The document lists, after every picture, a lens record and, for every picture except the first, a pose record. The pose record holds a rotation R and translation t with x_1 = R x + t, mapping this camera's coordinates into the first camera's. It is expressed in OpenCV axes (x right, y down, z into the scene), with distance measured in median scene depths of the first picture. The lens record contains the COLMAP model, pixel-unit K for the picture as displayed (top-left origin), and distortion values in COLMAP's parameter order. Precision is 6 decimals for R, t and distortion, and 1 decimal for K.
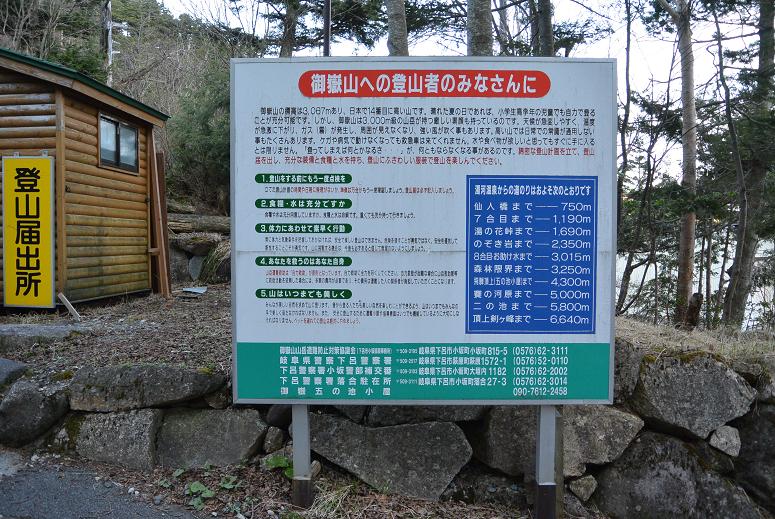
lens RADIAL K [[598.8, 0, 388.3], [0, 598.8, 261.1], [0, 0, 1]] dist [-0.067269, -0.000680]
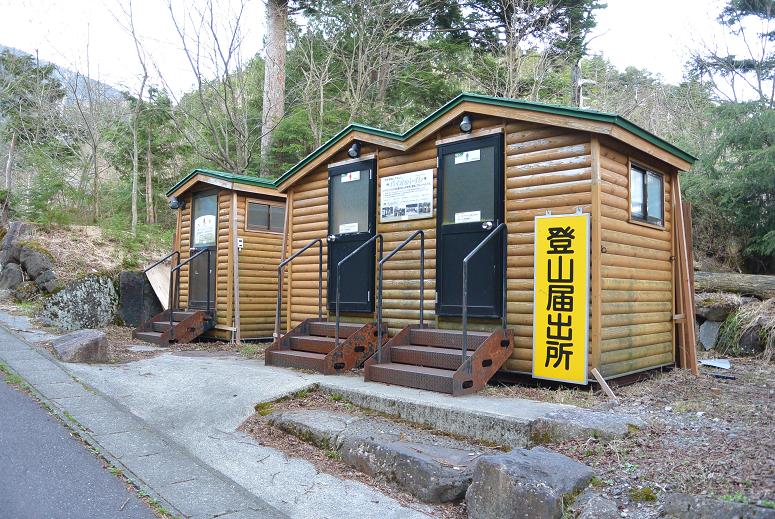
lens RADIAL K [[598.8, 0, 386.2], [0, 598.8, 259.0], [0, 0, 1]] dist [-0.067269, -0.000680]
pose [[0.748388, -0.022293, -0.662887, -0.204184], [-0.037432, 0.996422, -0.075770, -0.029246], [0.662205, 0.081519, 0.744876, 0.125893]]
